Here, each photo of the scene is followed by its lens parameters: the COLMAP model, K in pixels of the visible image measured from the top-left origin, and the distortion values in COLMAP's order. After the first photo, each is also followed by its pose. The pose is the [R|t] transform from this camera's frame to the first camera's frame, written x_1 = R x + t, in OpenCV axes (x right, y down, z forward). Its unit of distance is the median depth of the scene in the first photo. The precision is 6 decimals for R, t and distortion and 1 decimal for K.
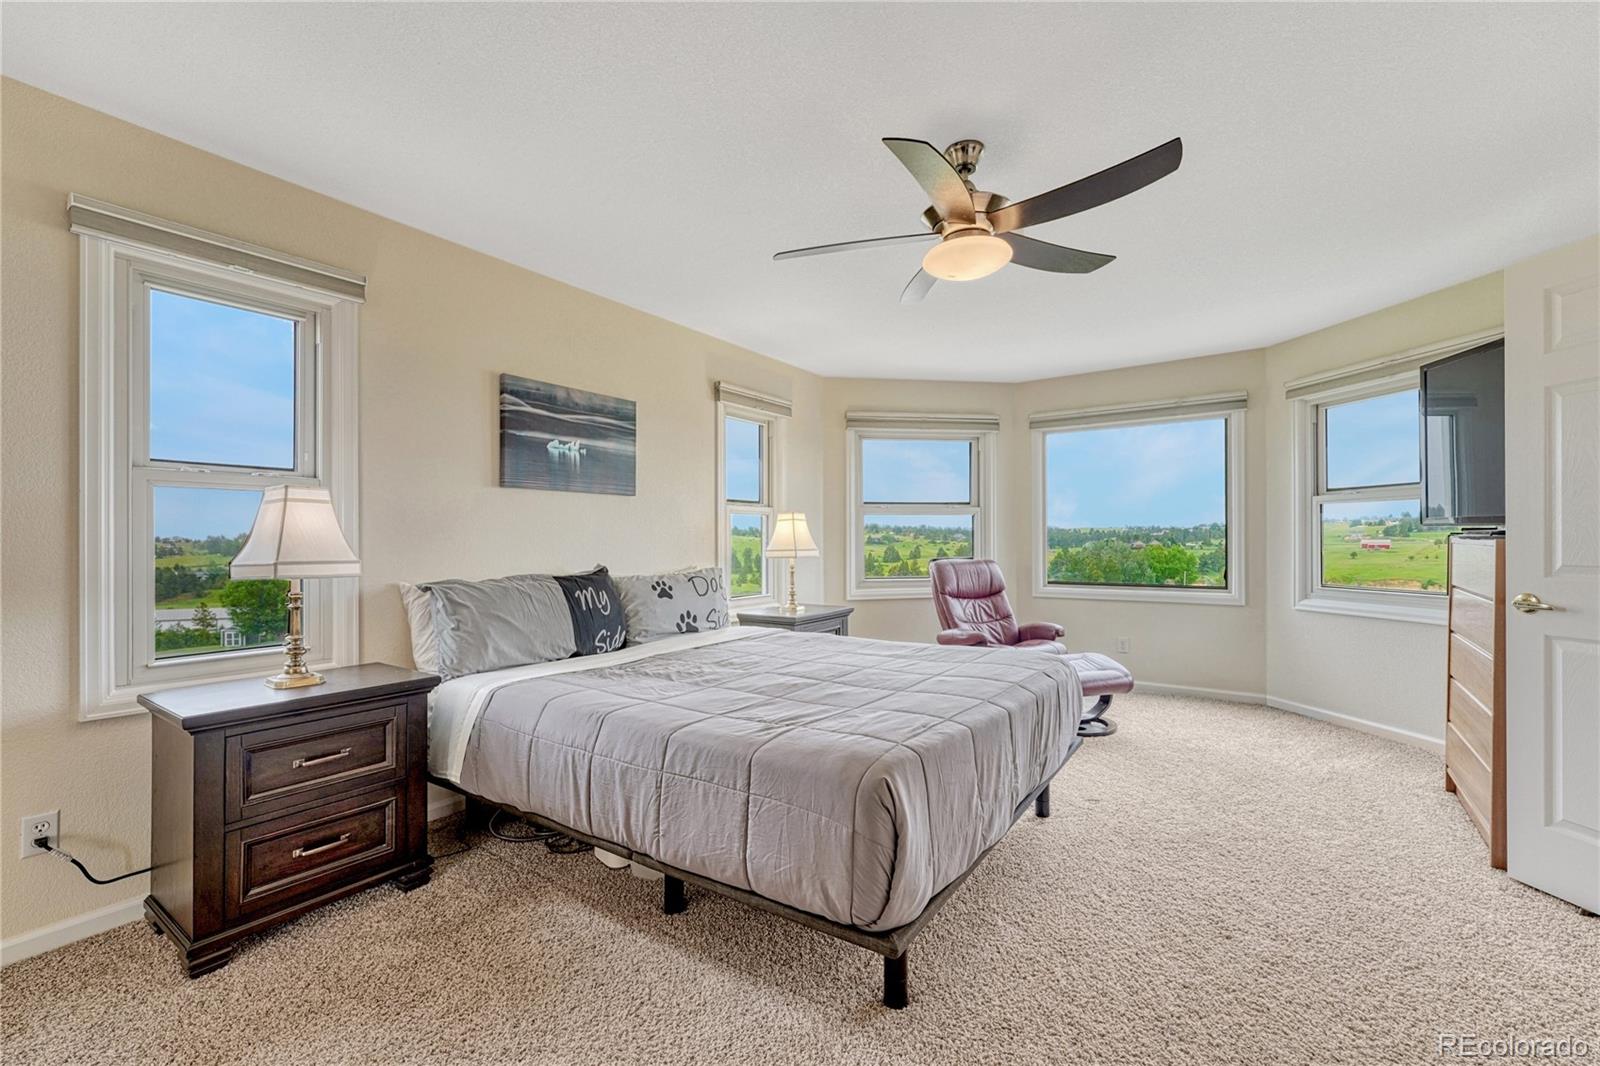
lens RADIAL K [[656.3, 0, 805.1], [0, 656.3, 535.7], [0, 0, 1]] dist [0.000564, 0.000008]
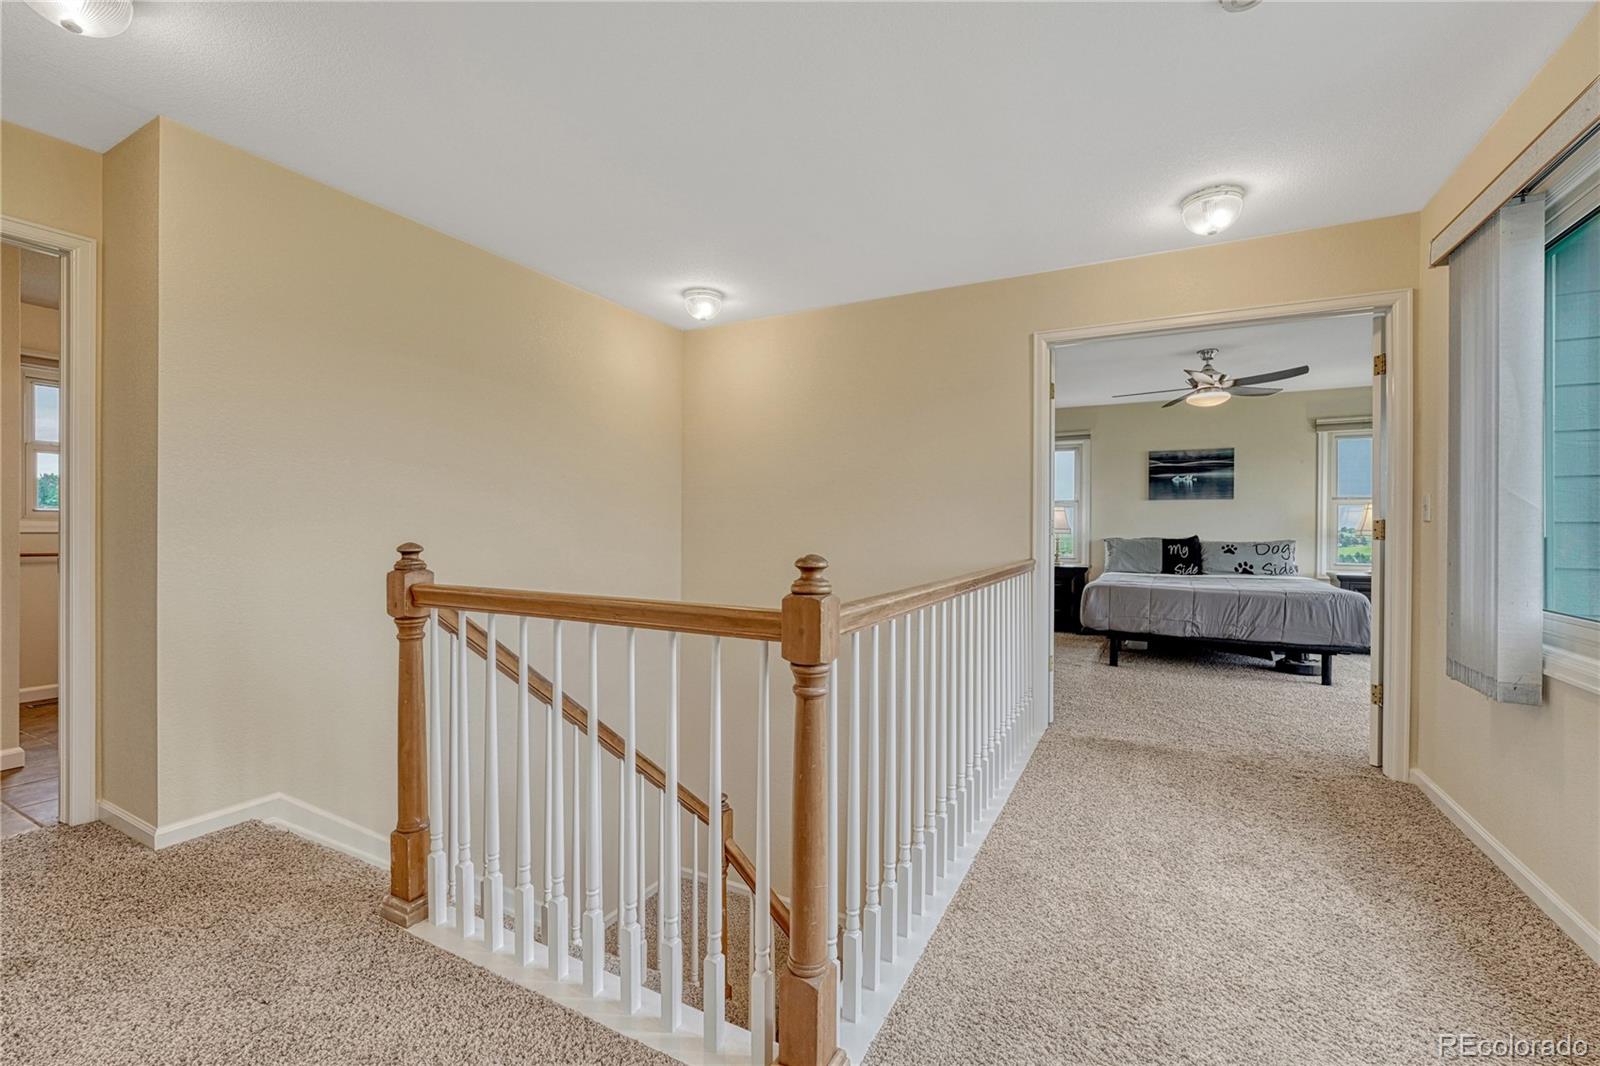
lens RADIAL K [[656.3, 0, 801.4], [0, 656.3, 527.0], [0, 0, 1]] dist [0.000564, 0.000008]
pose [[0.131936, 0.009007, -0.991217, 1.567742], [0.004149, 0.999945, 0.009639, -0.005494], [0.991250, -0.005384, 0.131891, -0.497840]]
